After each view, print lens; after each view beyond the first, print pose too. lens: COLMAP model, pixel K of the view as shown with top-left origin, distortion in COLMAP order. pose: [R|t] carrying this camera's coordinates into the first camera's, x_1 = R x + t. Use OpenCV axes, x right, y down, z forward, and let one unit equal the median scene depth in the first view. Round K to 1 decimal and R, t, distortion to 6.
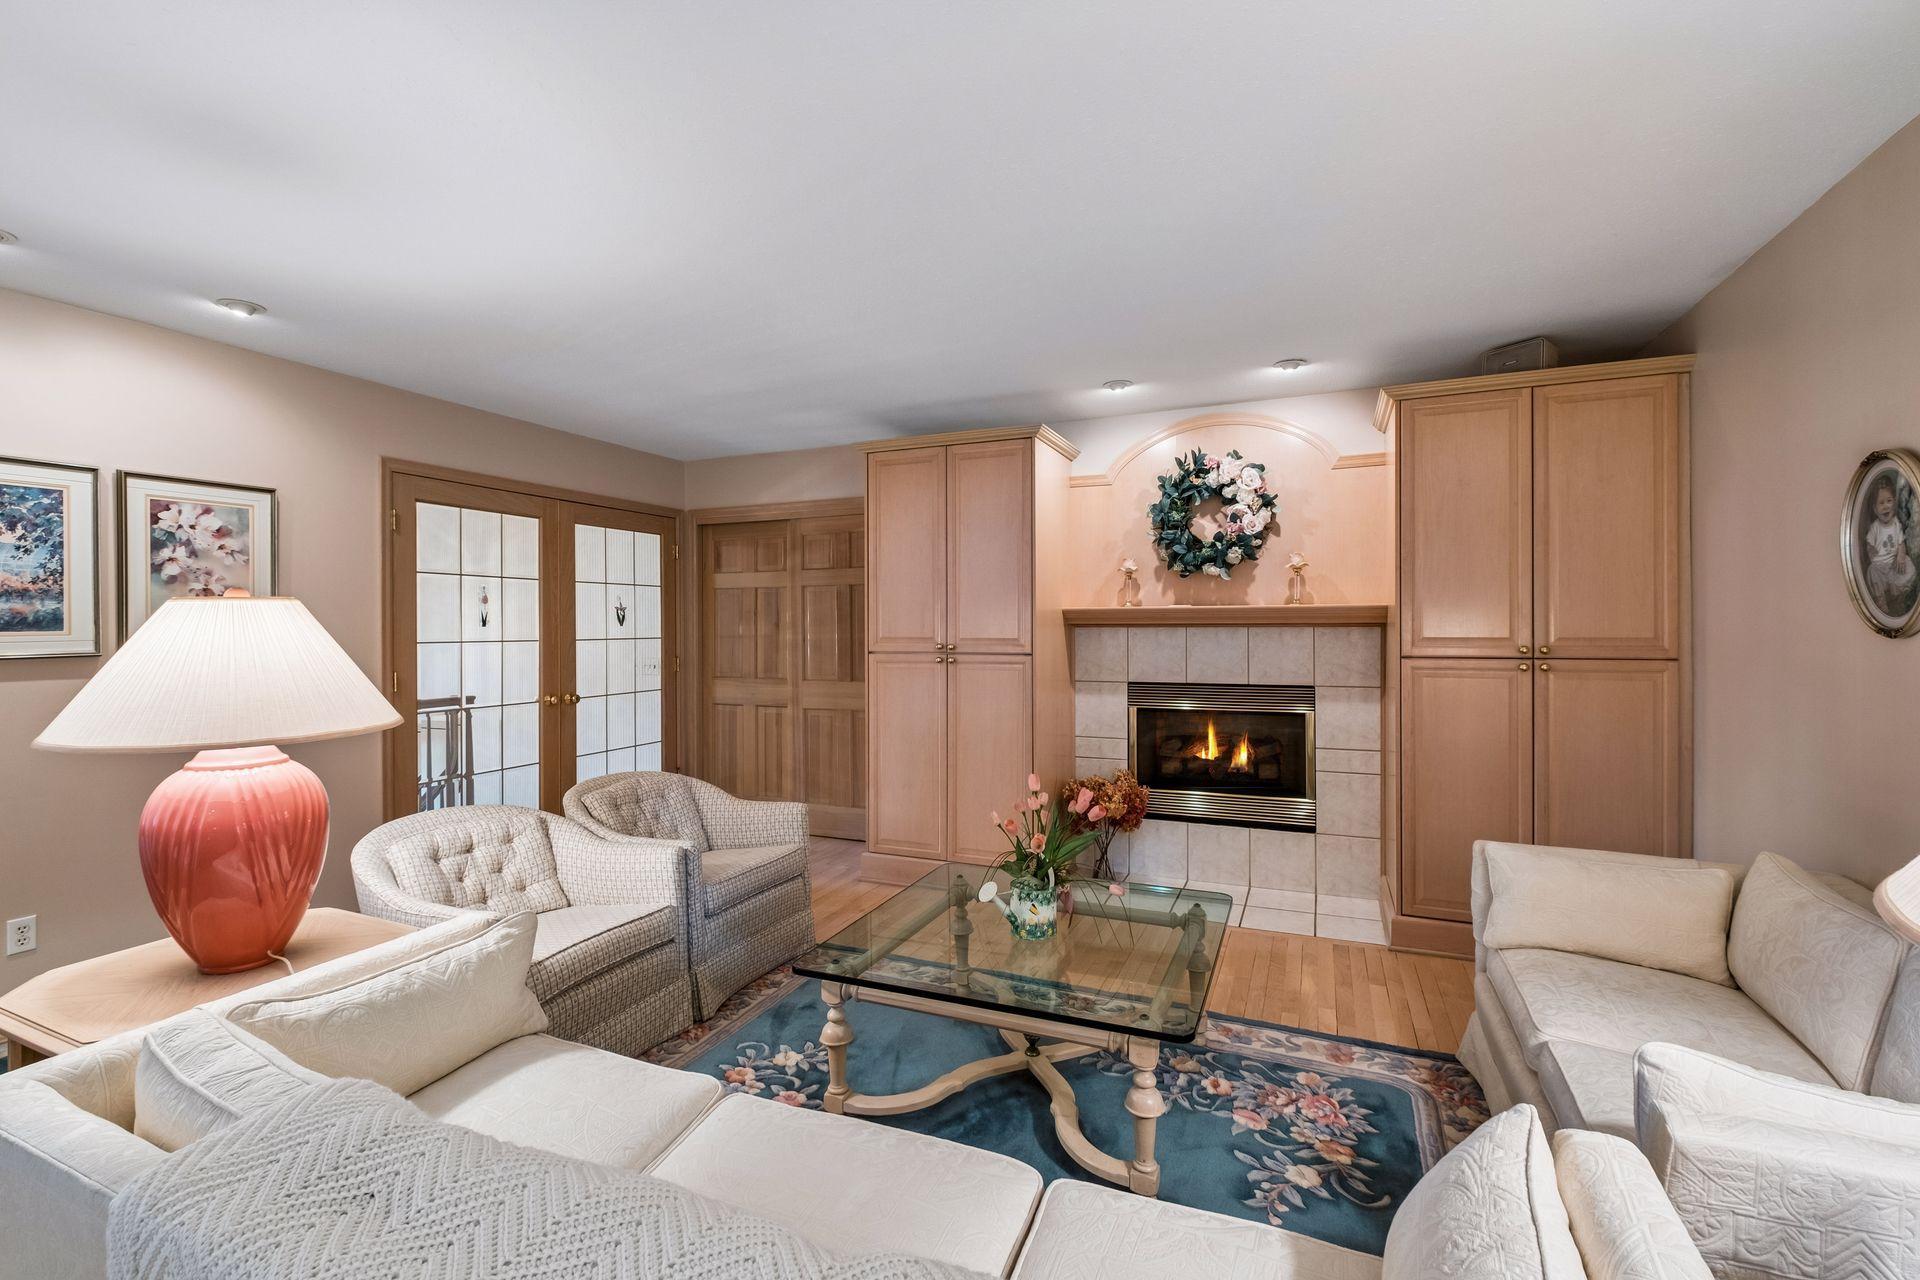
lens RADIAL K [[849.0, 0, 956.9], [0, 849.0, 629.4], [0, 0, 1]] dist [0.003269, 0.000033]
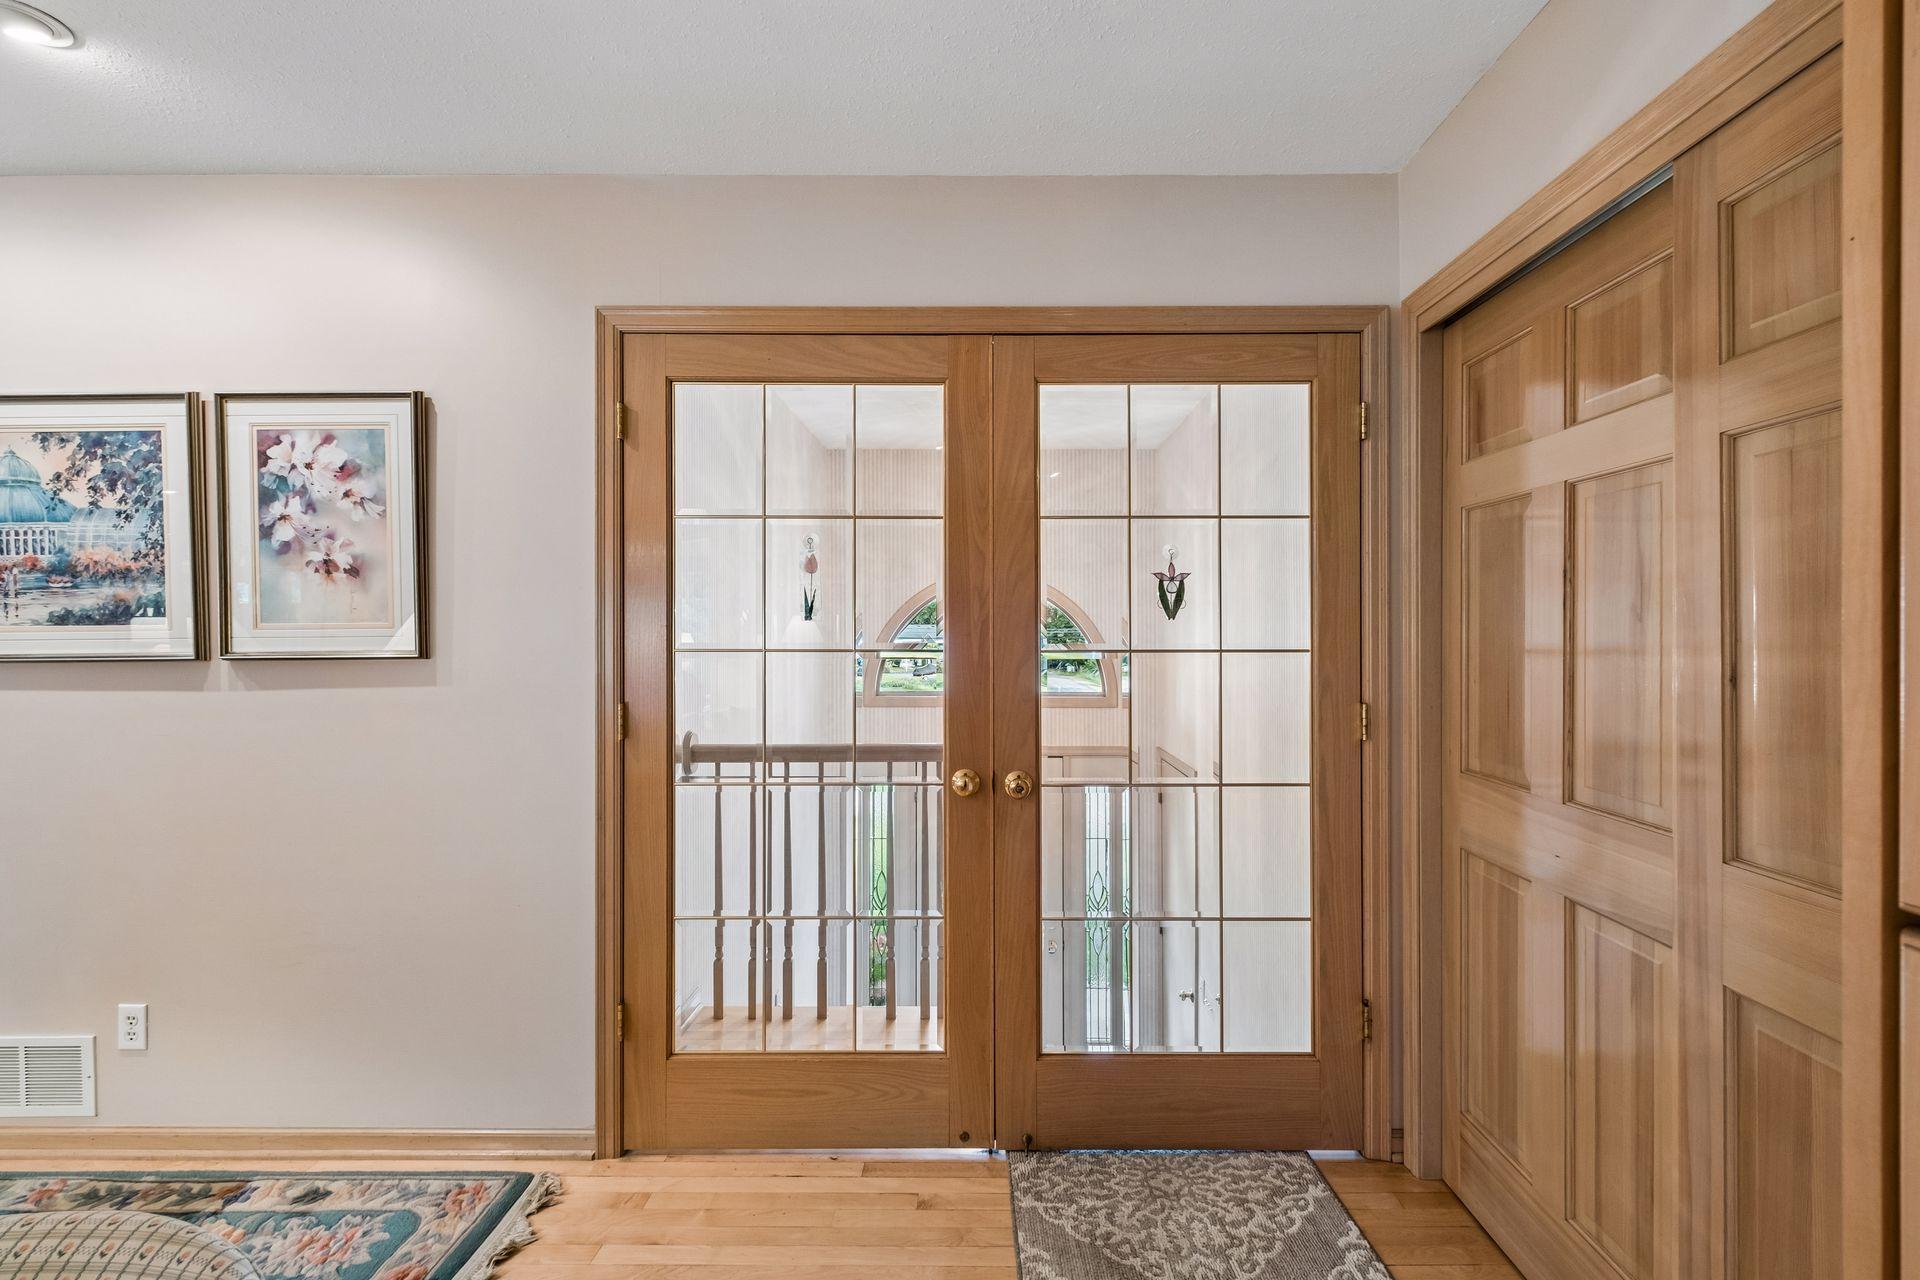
lens RADIAL K [[849.0, 0, 971.2], [0, 849.0, 626.4], [0, 0, 1]] dist [0.003269, 0.000033]
pose [[0.399985, 0.004182, -0.916512, -0.097610], [-0.004635, 0.999986, 0.002540, -0.001392], [0.916510, 0.003232, 0.399999, 1.225729]]
